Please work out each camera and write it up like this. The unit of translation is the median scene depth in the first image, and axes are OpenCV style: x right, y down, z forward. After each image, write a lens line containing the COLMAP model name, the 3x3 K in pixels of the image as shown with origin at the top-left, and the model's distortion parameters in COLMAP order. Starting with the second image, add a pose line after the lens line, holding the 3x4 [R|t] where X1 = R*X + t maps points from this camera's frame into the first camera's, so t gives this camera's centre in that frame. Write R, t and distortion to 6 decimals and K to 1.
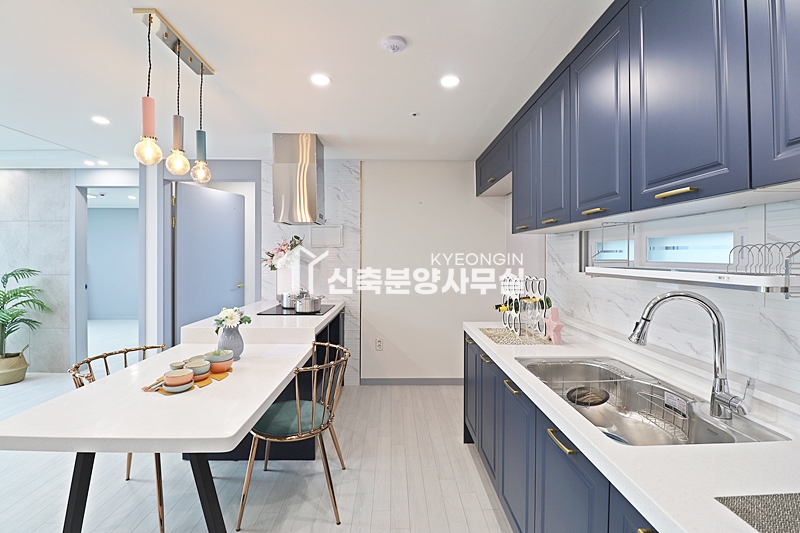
lens RADIAL K [[362.3, 0, 399.4], [0, 362.3, 259.5], [0, 0, 1]] dist [-0.001203, -0.012522]
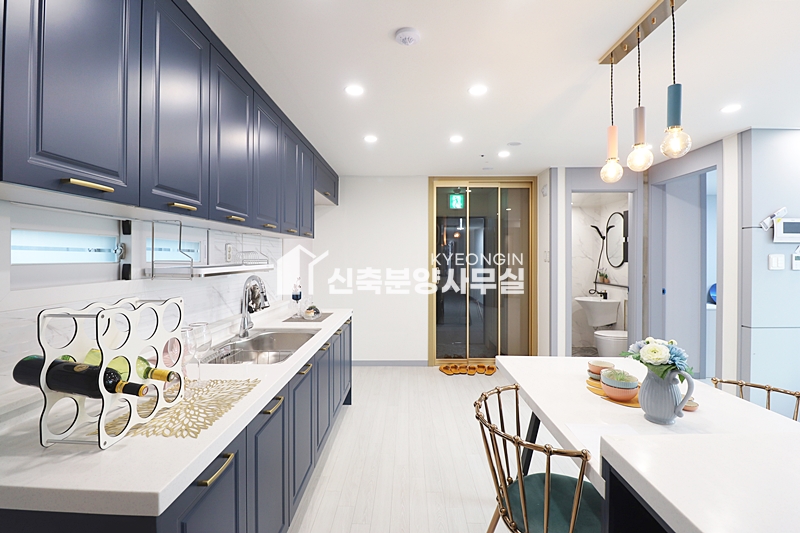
lens RADIAL K [[371.7, 0, 398.6], [0, 371.7, 259.2], [0, 0, 1]] dist [-0.000234, -0.013000]
pose [[-0.998712, -0.002504, 0.050676, -0.046547], [-0.001725, 0.999880, 0.015415, -0.018043], [-0.050708, 0.015308, -0.998596, 1.864510]]
